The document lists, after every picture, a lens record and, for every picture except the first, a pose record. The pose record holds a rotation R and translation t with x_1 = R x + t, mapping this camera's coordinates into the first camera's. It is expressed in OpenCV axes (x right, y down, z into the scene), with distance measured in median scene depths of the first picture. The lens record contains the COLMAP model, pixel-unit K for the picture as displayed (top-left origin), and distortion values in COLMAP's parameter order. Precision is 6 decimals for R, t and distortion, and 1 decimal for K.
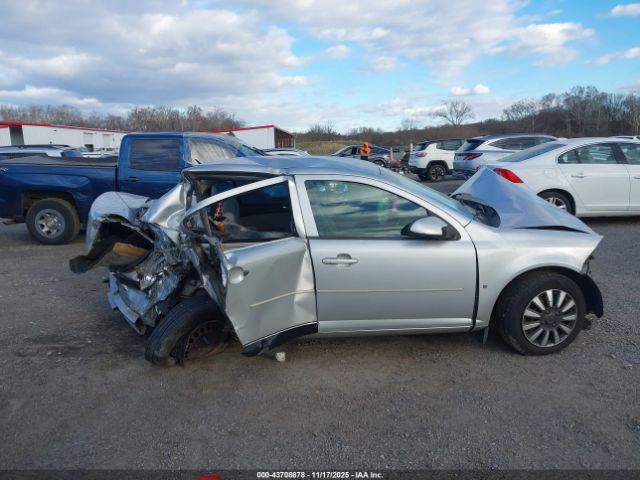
lens RADIAL K [[508.9, 0, 309.0], [0, 508.9, 241.8], [0, 0, 1]] dist [0.054462, -0.053963]
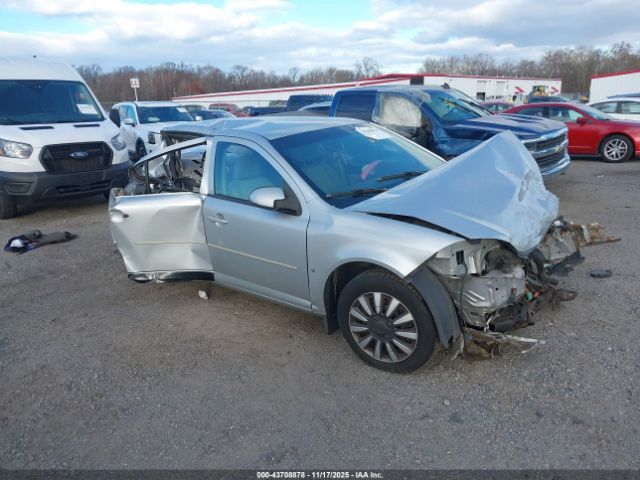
lens RADIAL K [[508.9, 0, 309.0], [0, 508.9, 241.8], [0, 0, 1]] dist [0.054462, -0.053963]
pose [[0.725208, 0.174012, -0.666178, 0.850690], [-0.108215, 0.984318, 0.139310, -0.079752], [0.679973, -0.028938, 0.732666, 0.315642]]
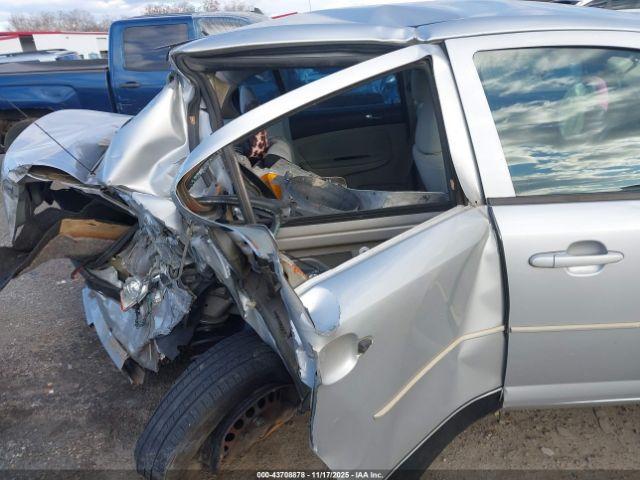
lens RADIAL K [[500.9, 0, 306.3], [0, 500.9, 258.6], [0, 0, 1]] dist [0.027160, -0.004126]
pose [[0.996048, -0.046671, -0.075564, -0.111118], [0.062581, 0.972520, 0.224251, -0.059671], [0.063022, -0.228094, 0.971597, 0.559991]]
